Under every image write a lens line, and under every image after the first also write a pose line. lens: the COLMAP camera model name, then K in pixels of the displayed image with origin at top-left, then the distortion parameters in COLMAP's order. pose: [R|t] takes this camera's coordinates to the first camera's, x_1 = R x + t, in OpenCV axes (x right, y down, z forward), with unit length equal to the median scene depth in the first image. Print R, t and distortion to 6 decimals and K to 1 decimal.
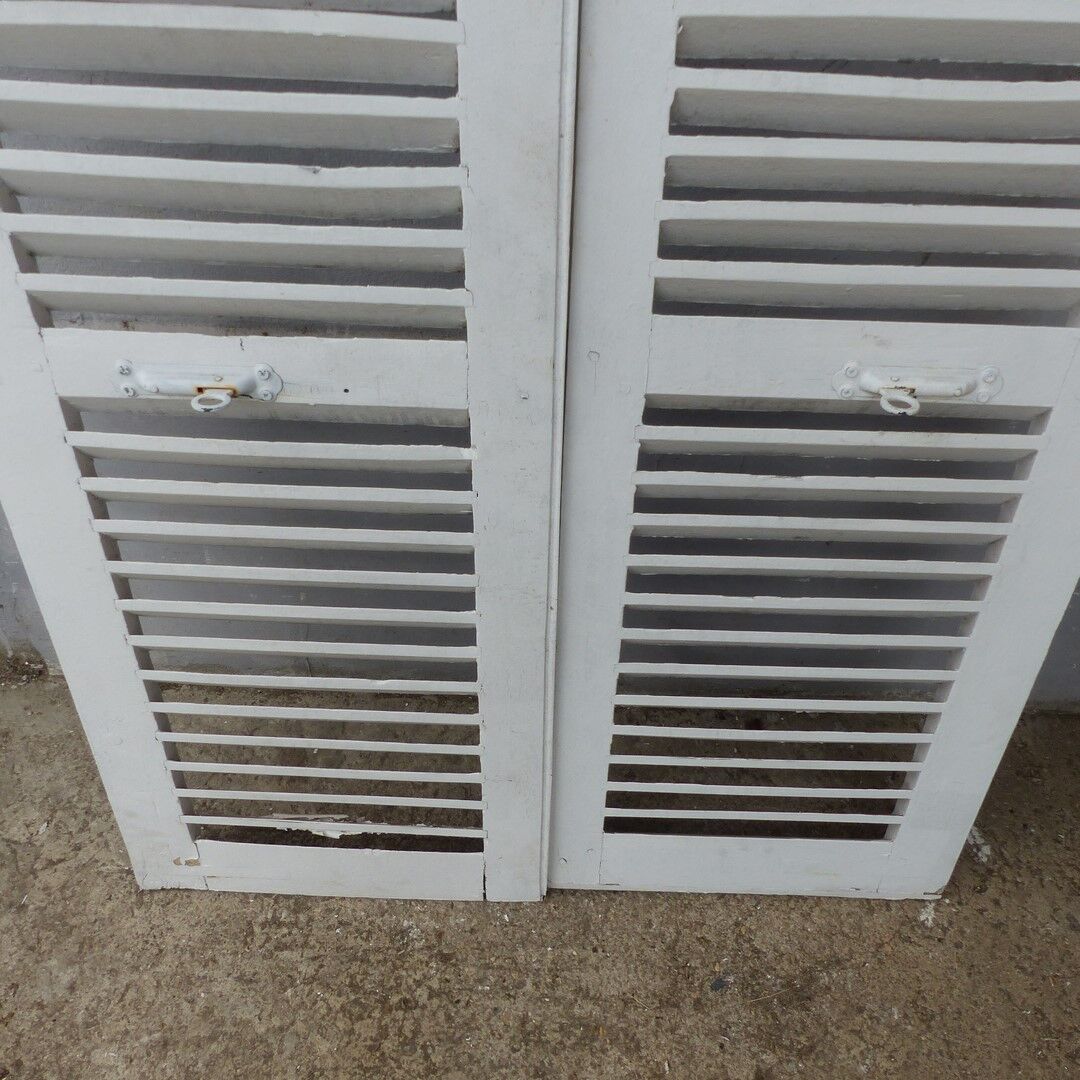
lens RADIAL K [[1096.7, 0, 543.4], [0, 1096.7, 540.6], [0, 0, 1]] dist [-0.029247, 0.022648]
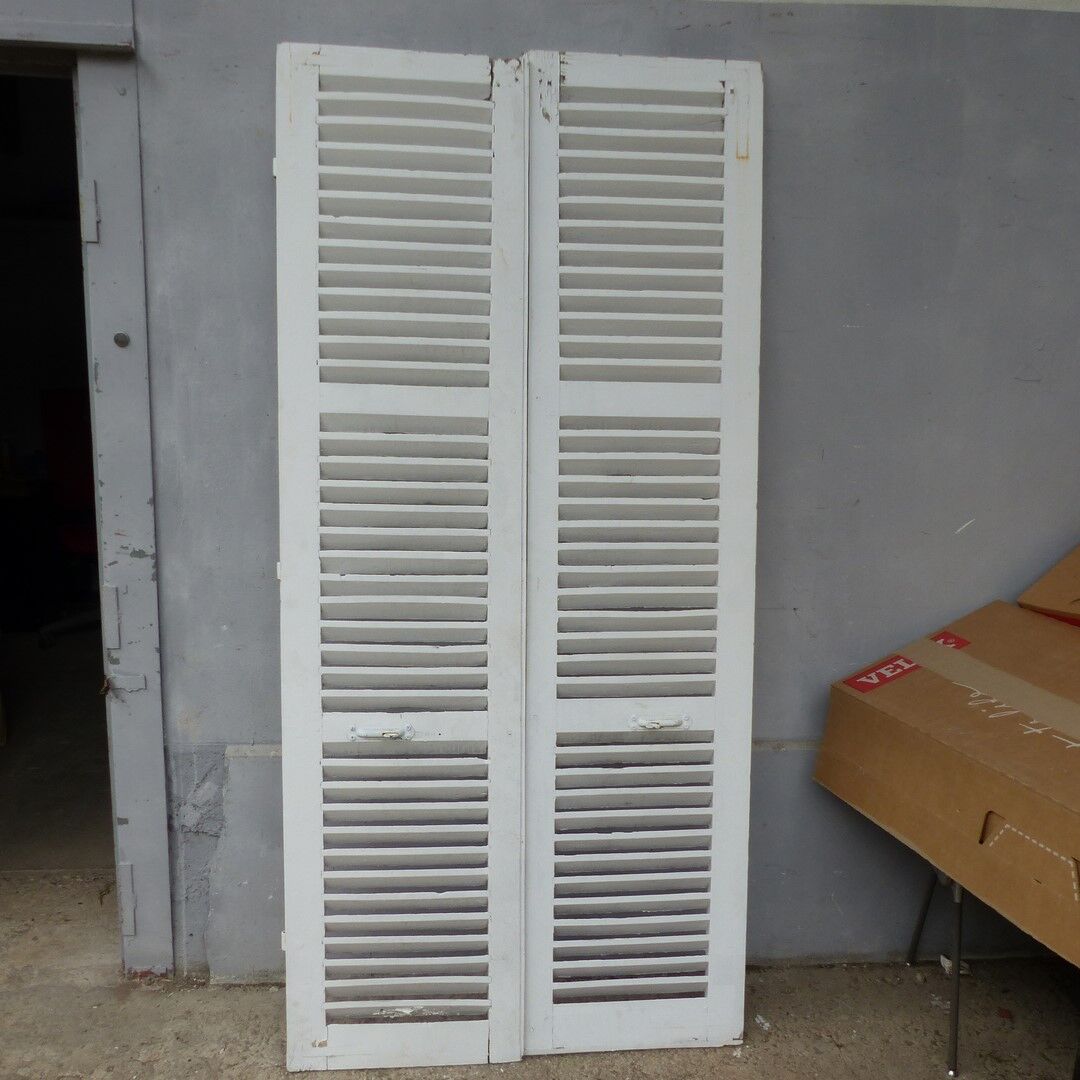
lens RADIAL K [[1096.7, 0, 543.4], [0, 1096.7, 540.6], [0, 0, 1]] dist [-0.029247, 0.022648]
pose [[0.991211, -0.021252, 0.130572, -0.177653], [0.091617, 0.822285, -0.561653, 0.632906], [-0.095431, 0.568679, 0.817005, -0.908388]]
